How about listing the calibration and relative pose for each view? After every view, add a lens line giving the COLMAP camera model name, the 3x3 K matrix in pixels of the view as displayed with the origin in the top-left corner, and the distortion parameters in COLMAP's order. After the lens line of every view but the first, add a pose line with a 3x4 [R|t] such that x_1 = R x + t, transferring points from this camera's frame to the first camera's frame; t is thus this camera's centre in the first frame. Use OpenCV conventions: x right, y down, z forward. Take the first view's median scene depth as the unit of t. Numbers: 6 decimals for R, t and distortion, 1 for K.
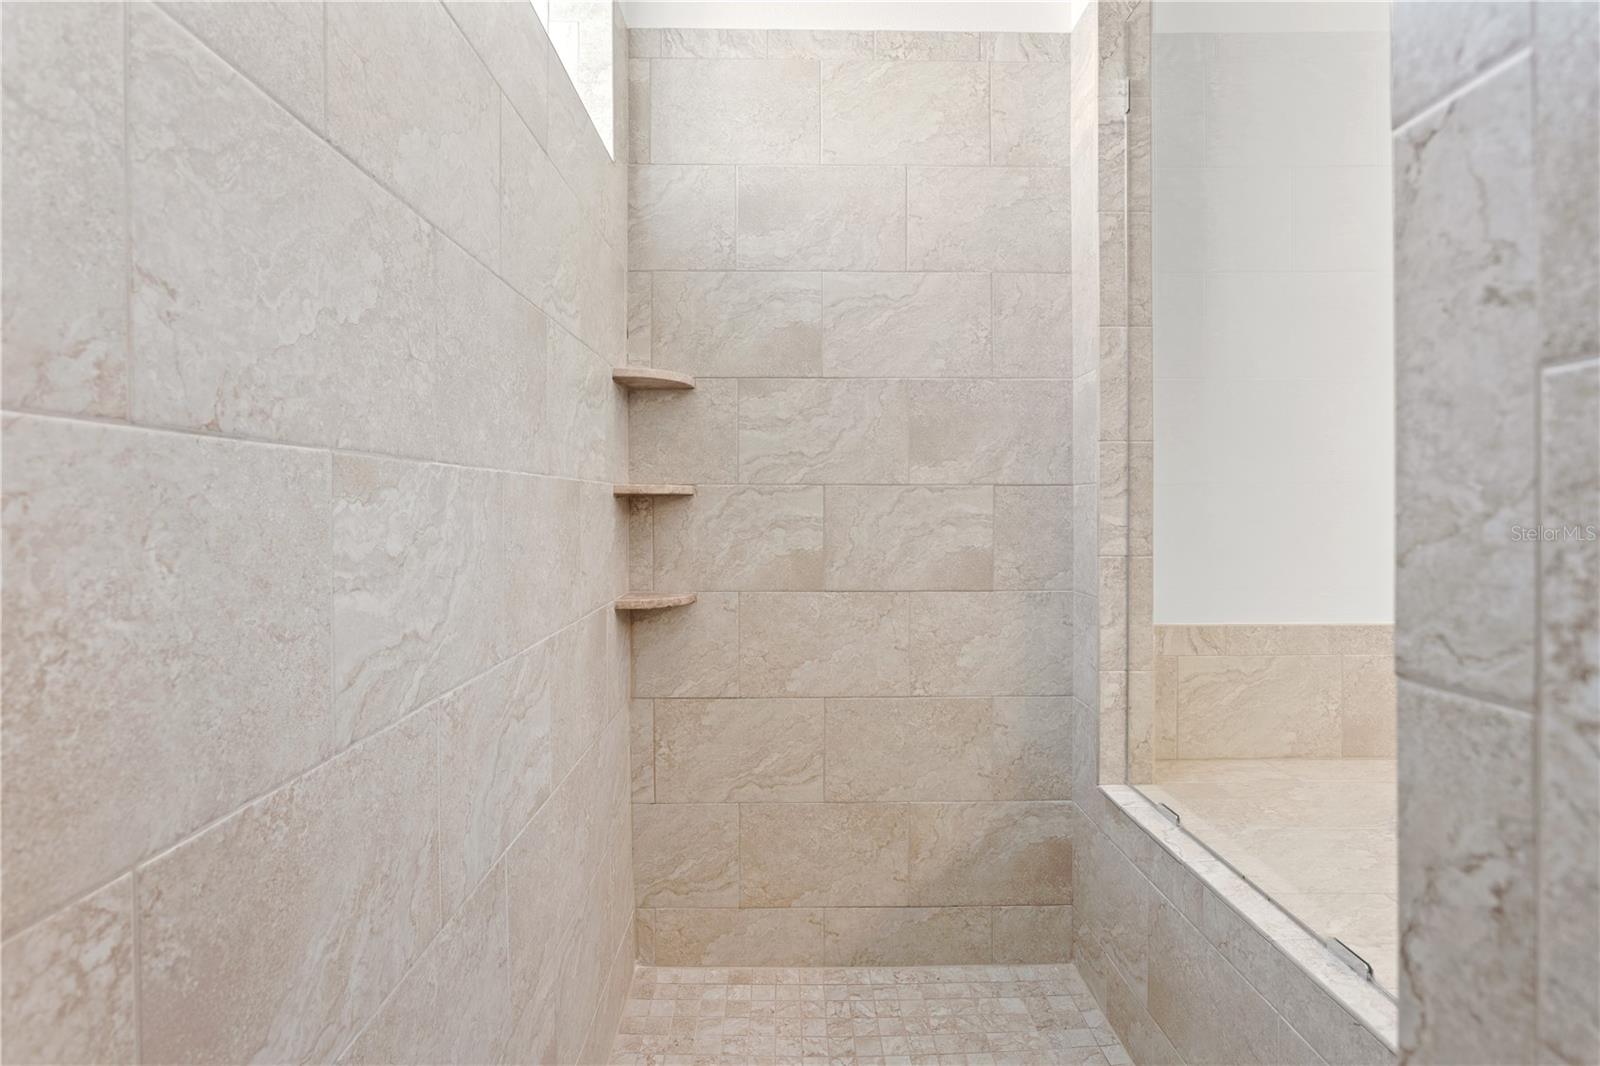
lens RADIAL K [[800.5, 0, 777.8], [0, 800.5, 510.1], [0, 0, 1]] dist [-0.014821, 0.008093]
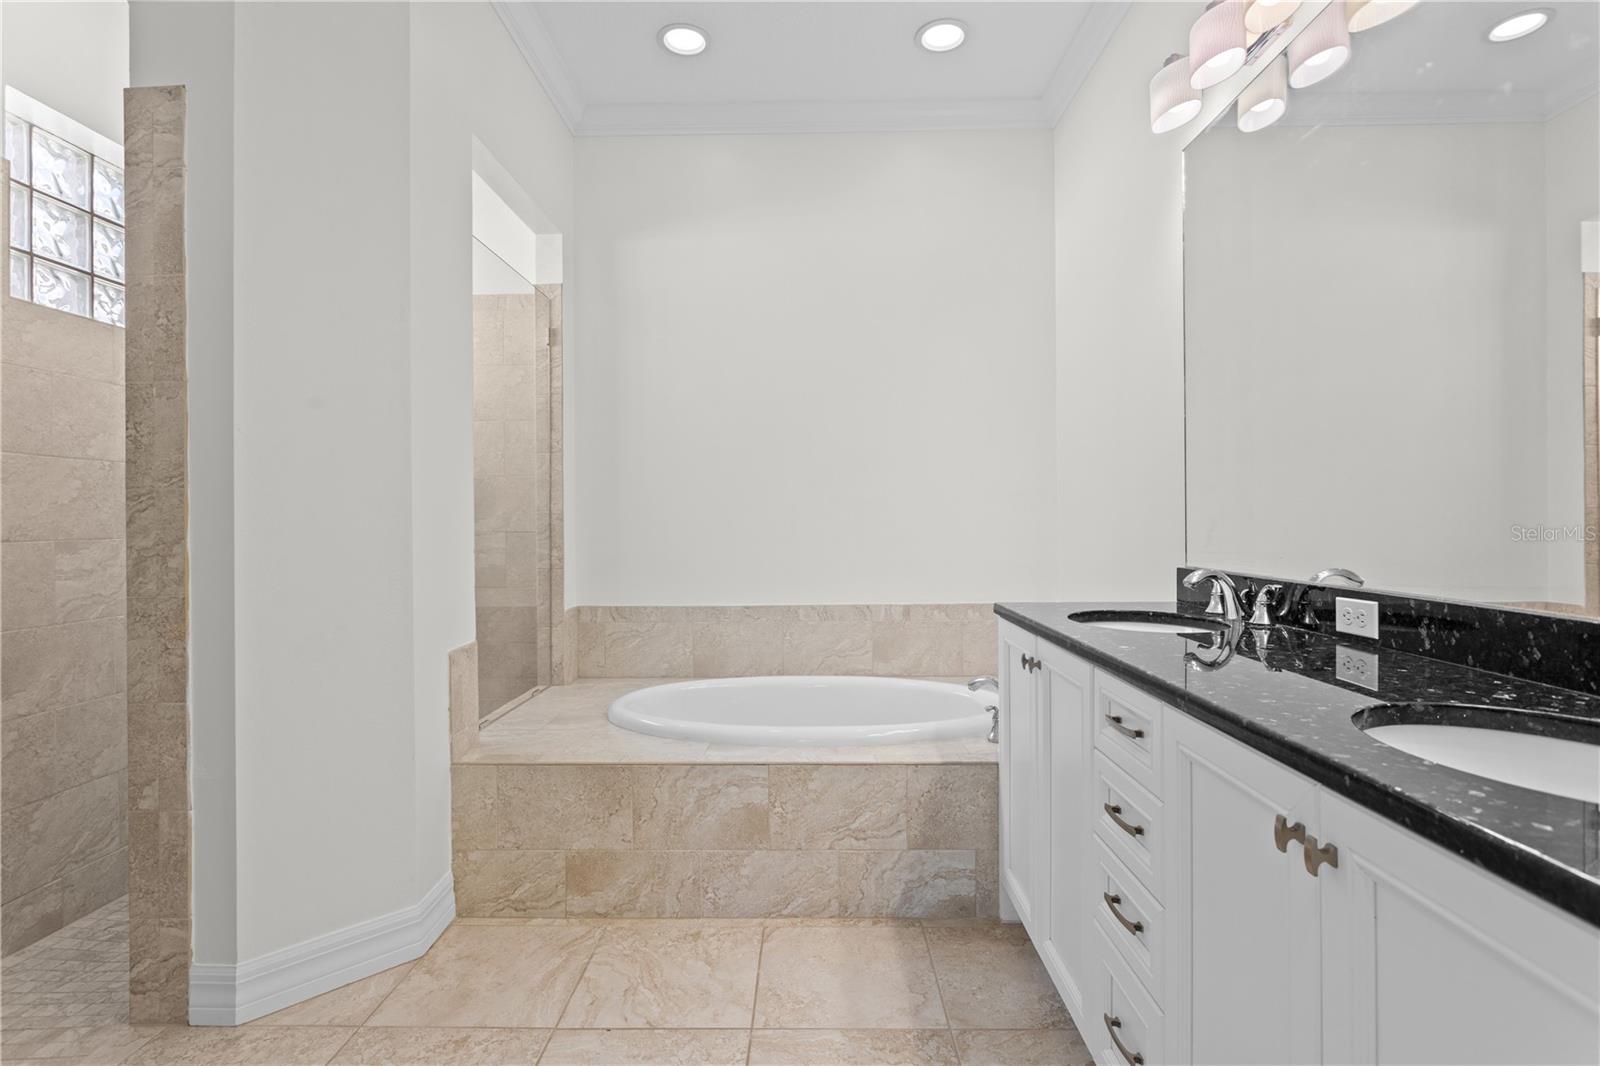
lens RADIAL K [[800.5, 0, 801.9], [0, 800.5, 518.6], [0, 0, 1]] dist [-0.014821, 0.008093]
pose [[0.999463, -0.003439, -0.032584, 1.040201], [0.003286, 0.999983, -0.004741, -0.052482], [0.032600, 0.004631, 0.999458, -0.884541]]
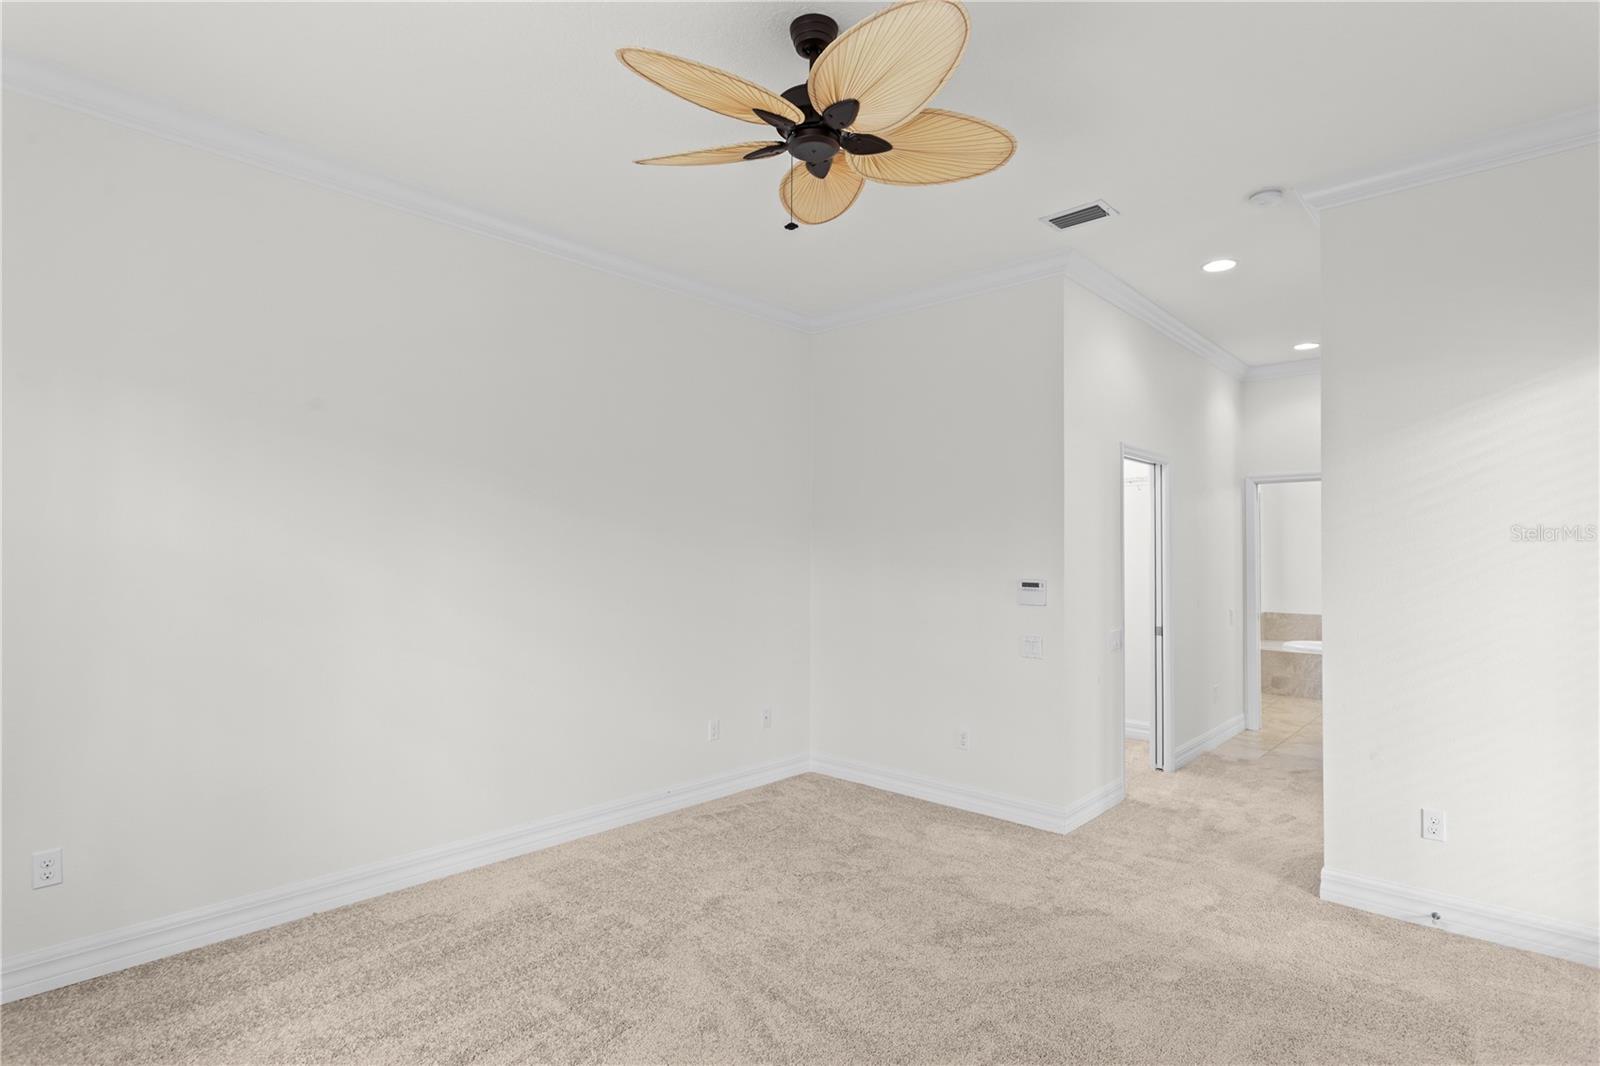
lens RADIAL K [[800.5, 0, 801.4], [0, 800.5, 536.6], [0, 0, 1]] dist [-0.014821, 0.008093]
pose [[0.728440, -0.006575, -0.685078, 1.777522], [-0.014232, 0.999593, -0.024727, -0.168814], [0.684962, 0.027762, 0.728050, -4.754902]]
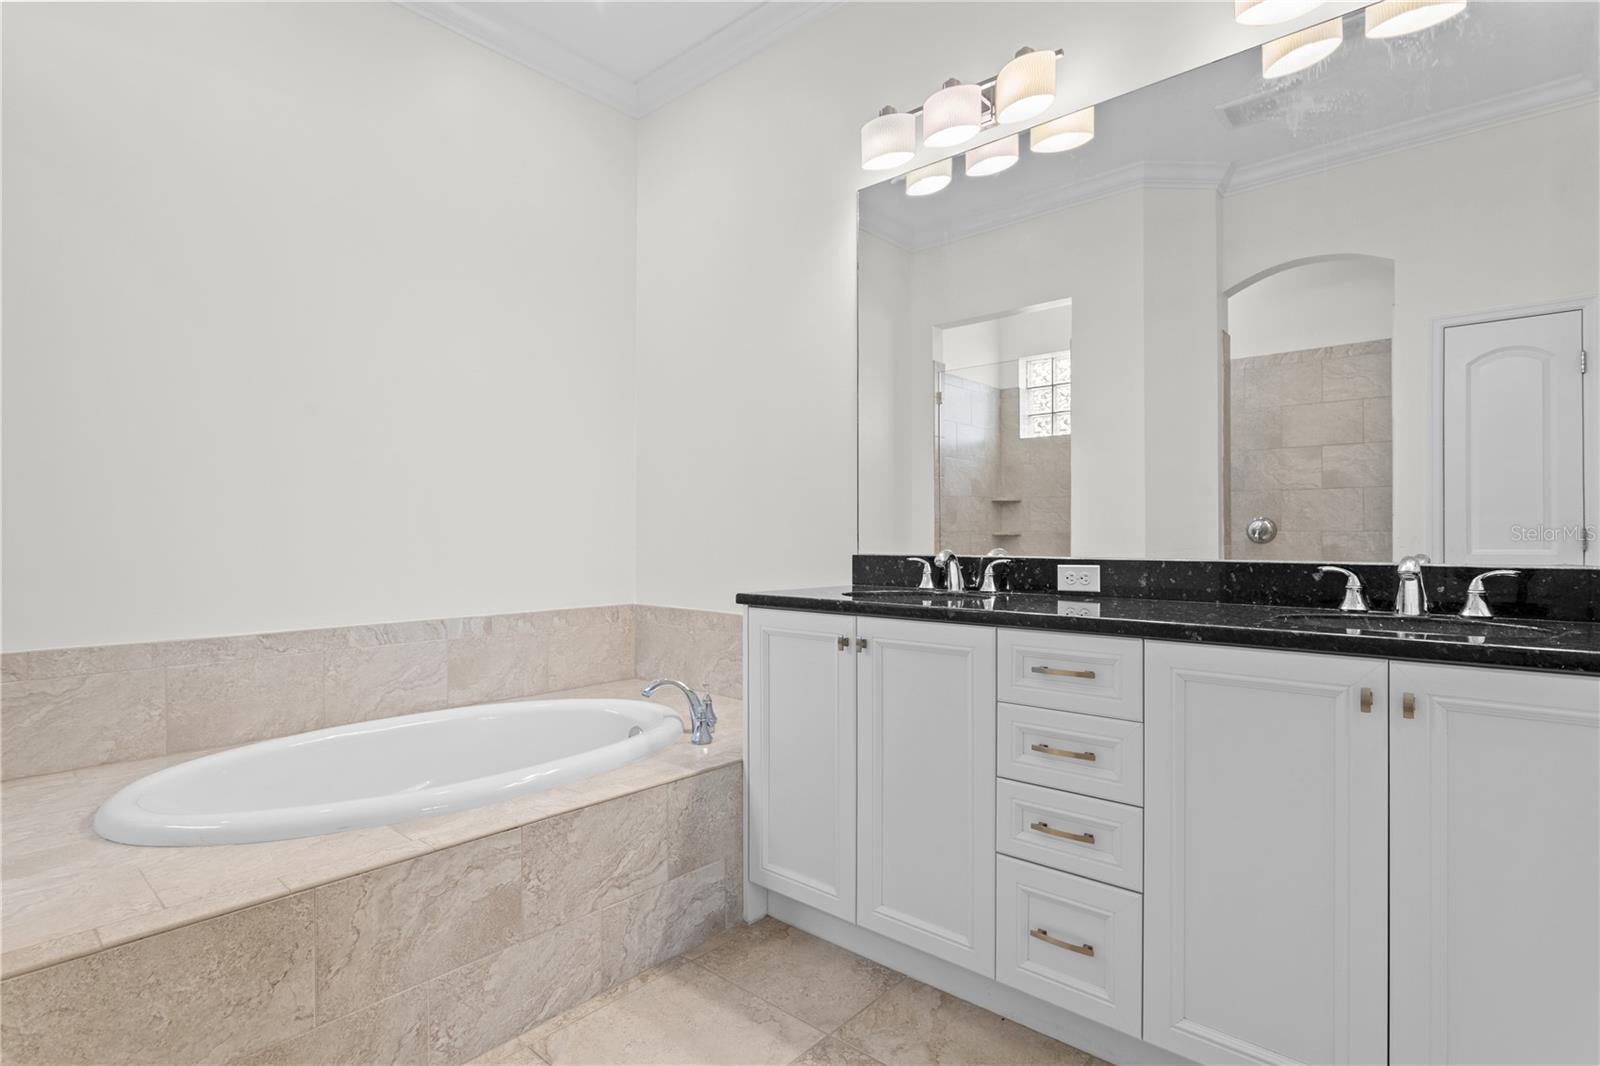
lens RADIAL K [[800.5, 0, 804.7], [0, 800.5, 531.1], [0, 0, 1]] dist [-0.014821, 0.008093]
pose [[0.666250, 0.008806, 0.745676, 0.465246], [0.000814, 0.999921, -0.012536, -0.003521], [-0.745728, 0.008959, 0.666191, -0.494971]]
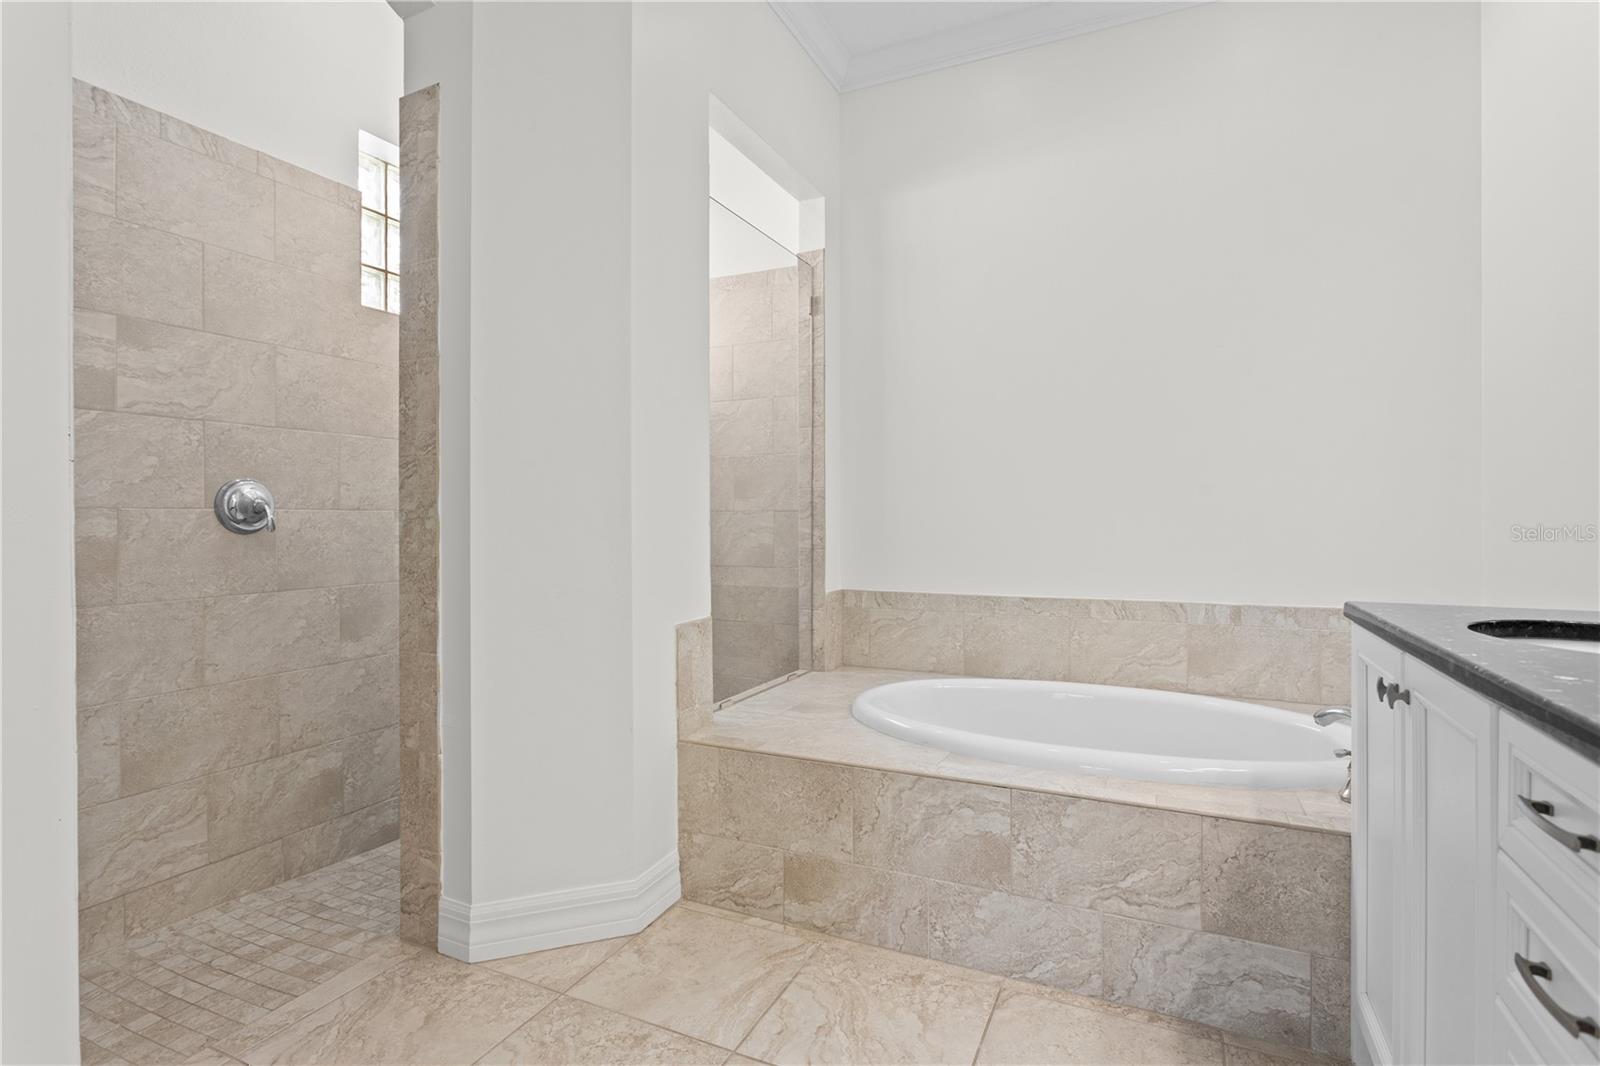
lens RADIAL K [[800.5, 0, 793.5], [0, 800.5, 516.1], [0, 0, 1]] dist [-0.014821, 0.008093]
pose [[0.894321, 0.001488, -0.447423, 1.152427], [-0.003271, 0.999989, -0.003212, -0.013312], [0.447414, 0.004336, 0.894317, -0.659546]]
